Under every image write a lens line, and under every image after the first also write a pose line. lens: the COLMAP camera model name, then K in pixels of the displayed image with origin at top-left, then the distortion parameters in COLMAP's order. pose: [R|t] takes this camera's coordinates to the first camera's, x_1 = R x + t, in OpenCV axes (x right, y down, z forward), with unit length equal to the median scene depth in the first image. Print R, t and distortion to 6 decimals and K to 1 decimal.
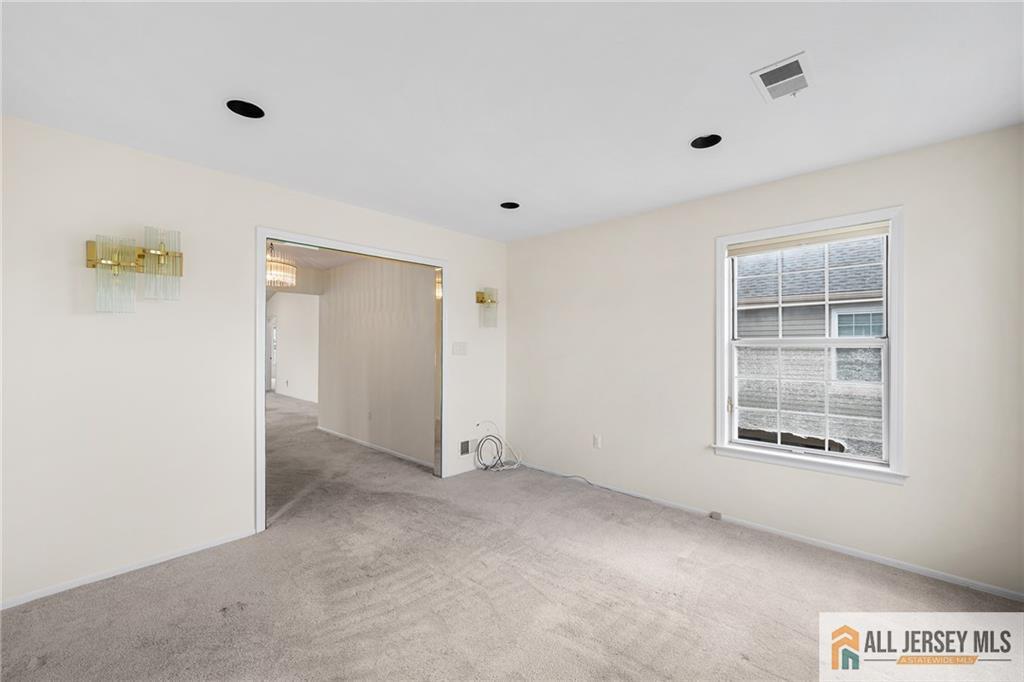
lens RADIAL K [[412.6, 0, 506.6], [0, 412.6, 347.5], [0, 0, 1]] dist [0.000632, 0.000177]
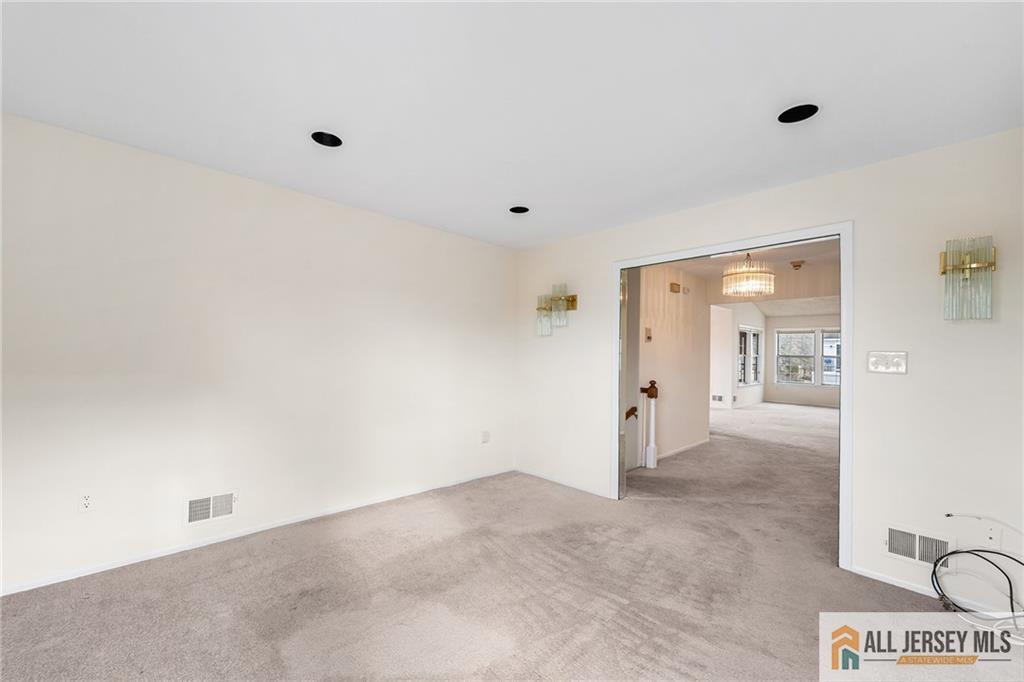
lens RADIAL K [[412.6, 0, 506.6], [0, 412.6, 347.5], [0, 0, 1]] dist [0.000632, 0.000177]
pose [[-0.068434, -0.012949, -0.997572, 0.555905], [-0.011295, 0.999862, -0.012204, -0.009709], [0.997592, 0.010433, -0.068571, 0.564988]]
